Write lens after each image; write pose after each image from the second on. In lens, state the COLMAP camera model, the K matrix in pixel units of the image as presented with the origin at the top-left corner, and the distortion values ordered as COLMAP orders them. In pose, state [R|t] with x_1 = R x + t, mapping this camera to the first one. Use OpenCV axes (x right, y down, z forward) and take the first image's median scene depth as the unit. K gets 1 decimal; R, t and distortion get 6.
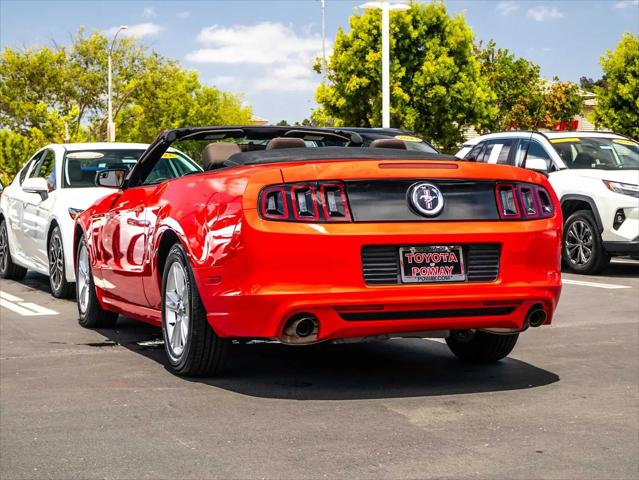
lens RADIAL K [[1296.2, 0, 317.8], [0, 1296.2, 245.6], [0, 0, 1]] dist [0.007604, 0.000000]
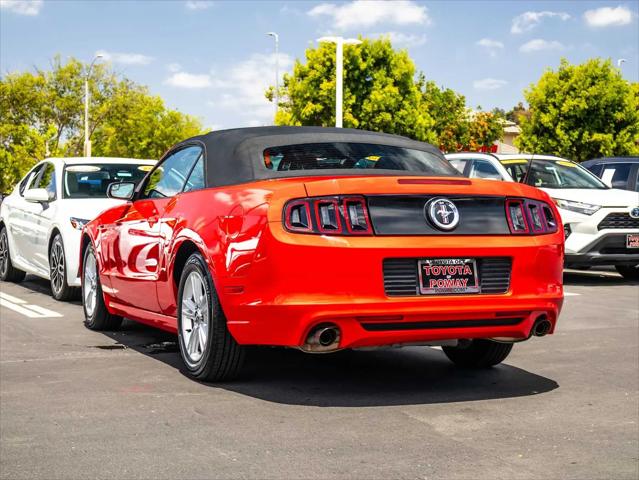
lens RADIAL K [[1141.2, 0, 319.8], [0, 1141.2, 238.7], [0, 0, 1]] dist [0.012225, 0.000000]
pose [[0.998858, 0.011169, 0.046460, -0.056292], [-0.010607, 0.999868, -0.012320, -0.003521], [-0.046592, 0.011813, 0.998844, 0.084554]]
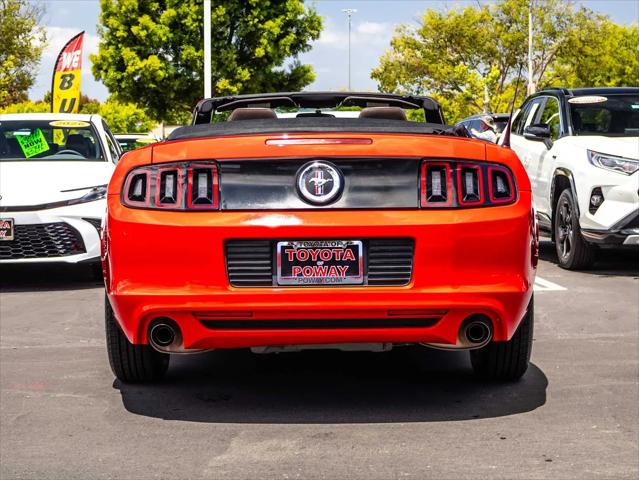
lens RADIAL K [[1371.7, 0, 301.5], [0, 1371.7, 265.1], [0, 0, 1]] dist [-0.033868, 0.000000]
pose [[0.937410, 0.021512, -0.347564, 0.363624], [-0.008676, 0.999223, 0.038448, -0.016380], [0.348121, -0.033026, 0.936868, 0.185081]]
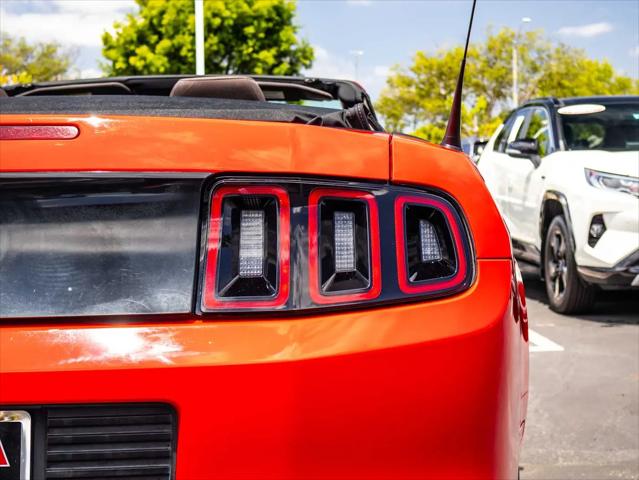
lens RADIAL K [[1141.2, 0, 331.0], [0, 1141.2, 228.1], [0, 0, 1]] dist [0.012225, 0.000000]
pose [[0.934313, -0.002156, -0.356447, 0.256787], [0.003072, 0.999993, 0.002005, -0.039323], [0.356440, -0.002969, 0.934313, 0.772449]]
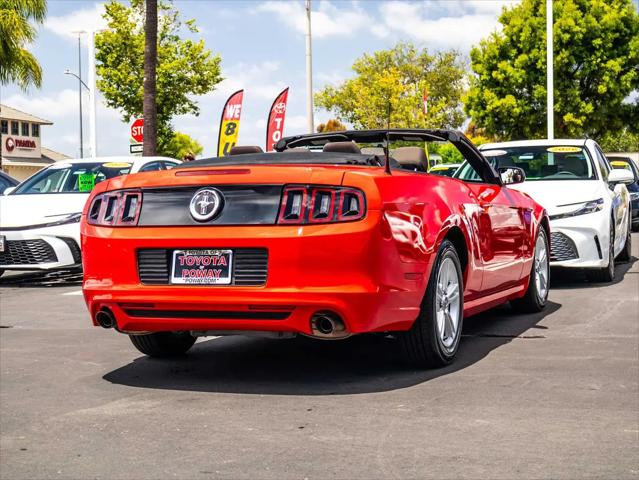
lens RADIAL K [[1141.2, 0, 313.8], [0, 1141.2, 287.0], [0, 0, 1]] dist [0.012225, 0.000000]
pose [[0.739680, 0.041807, -0.671659, 0.751775], [-0.005350, 0.998402, 0.056253, -0.021178], [0.672937, -0.038016, 0.738722, 0.365676]]
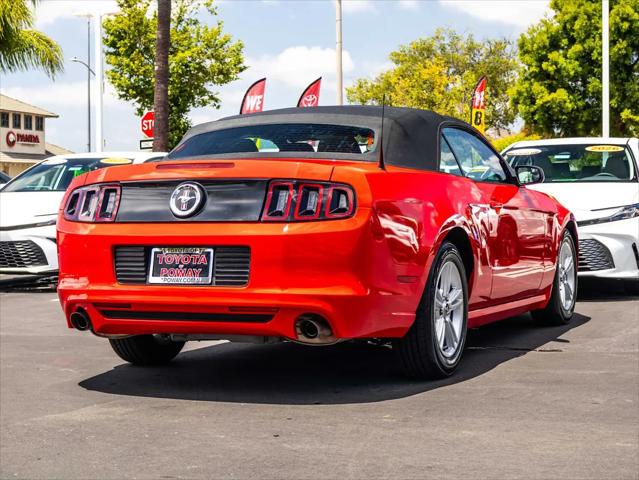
lens RADIAL K [[1296.2, 0, 299.7], [0, 1296.2, 231.9], [0, 0, 1]] dist [0.007604, 0.000000]
pose [[0.712690, 0.014624, -0.701327, 0.818005], [-0.018996, 0.999818, 0.001545, -0.014244], [0.701222, 0.012221, 0.712838, 0.347389]]
